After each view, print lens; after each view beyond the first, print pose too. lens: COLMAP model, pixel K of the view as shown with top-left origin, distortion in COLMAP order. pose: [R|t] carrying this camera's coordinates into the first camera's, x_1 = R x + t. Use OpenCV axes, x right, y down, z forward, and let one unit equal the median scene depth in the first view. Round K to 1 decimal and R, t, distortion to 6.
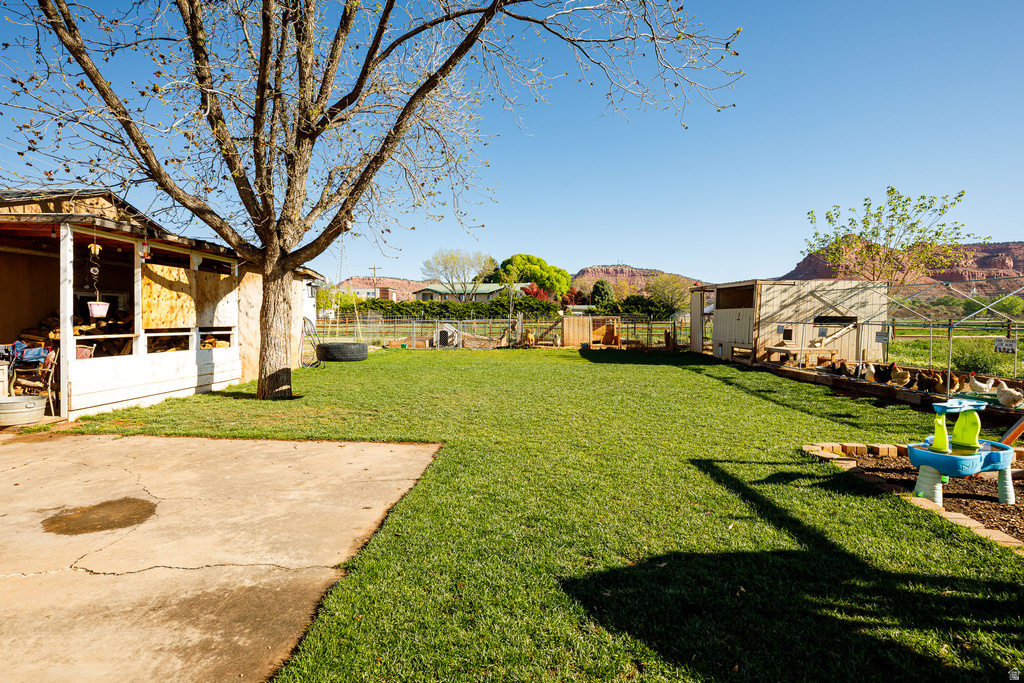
lens RADIAL K [[494.2, 0, 511.9], [0, 494.2, 328.8], [0, 0, 1]] dist [-0.002823, 0.000869]
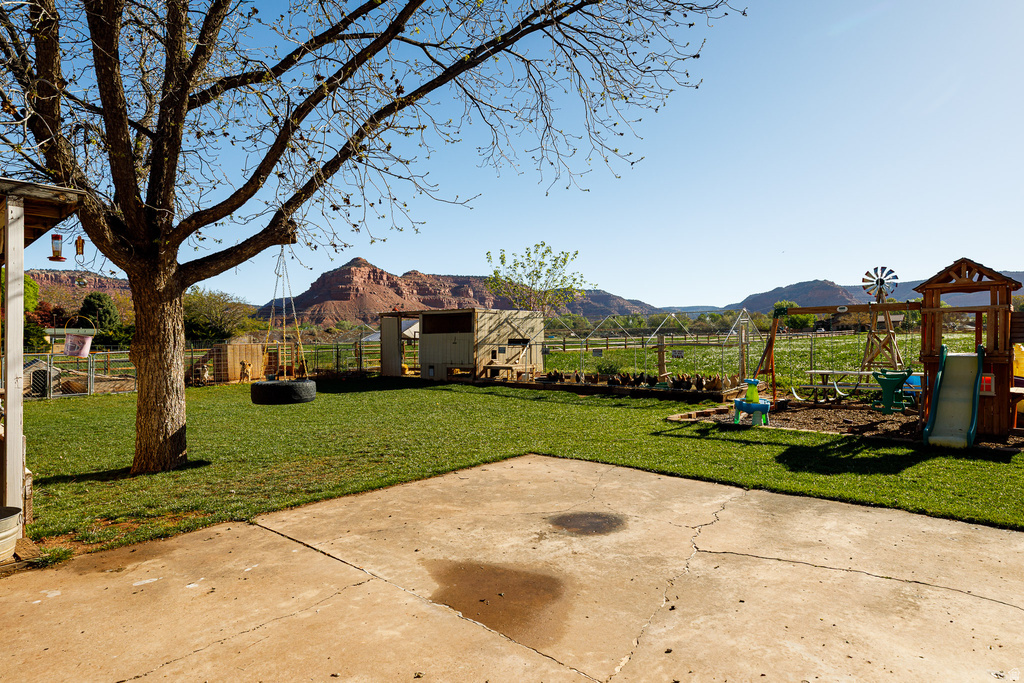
lens RADIAL K [[568.2, 0, 512.2], [0, 568.2, 341.8], [0, 0, 1]] dist [0.003555, 0.000433]
pose [[0.654395, -0.019084, 0.755912, -0.250371], [0.036110, 0.999330, -0.006031, -0.005191], [-0.755290, 0.031243, 0.654645, 0.032738]]
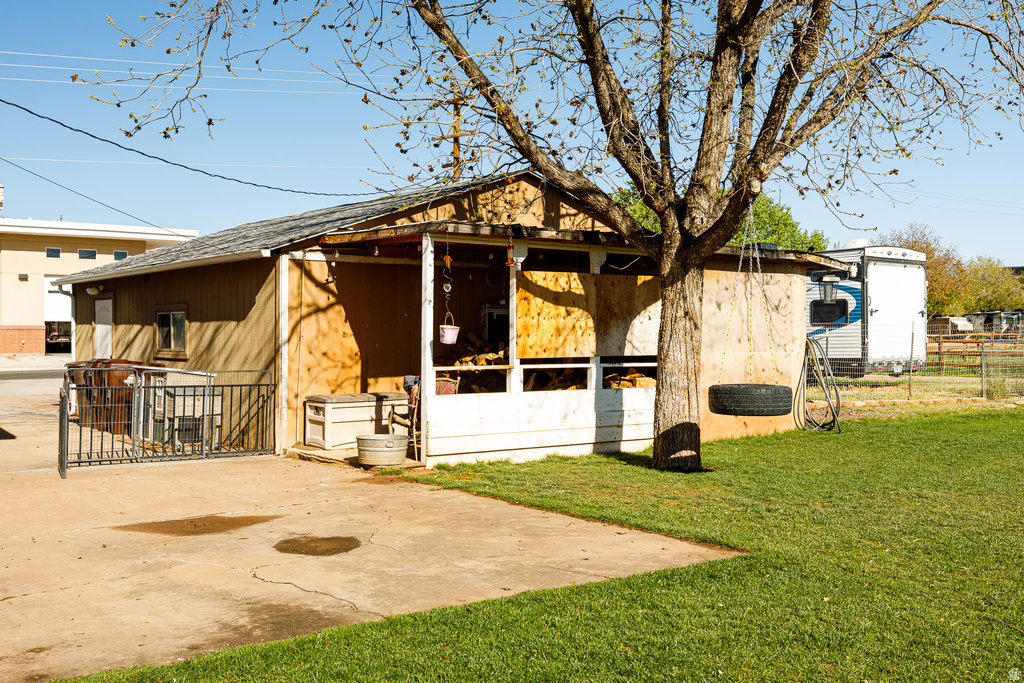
lens RADIAL K [[1042.9, 0, 511.5], [0, 1042.9, 338.0], [0, 0, 1]] dist [-0.023652, 0.000000]
pose [[0.647559, -0.006320, -0.761989, 0.438332], [-0.008154, 0.999851, -0.015222, -0.006609], [0.761972, 0.016070, 0.647411, -0.033701]]
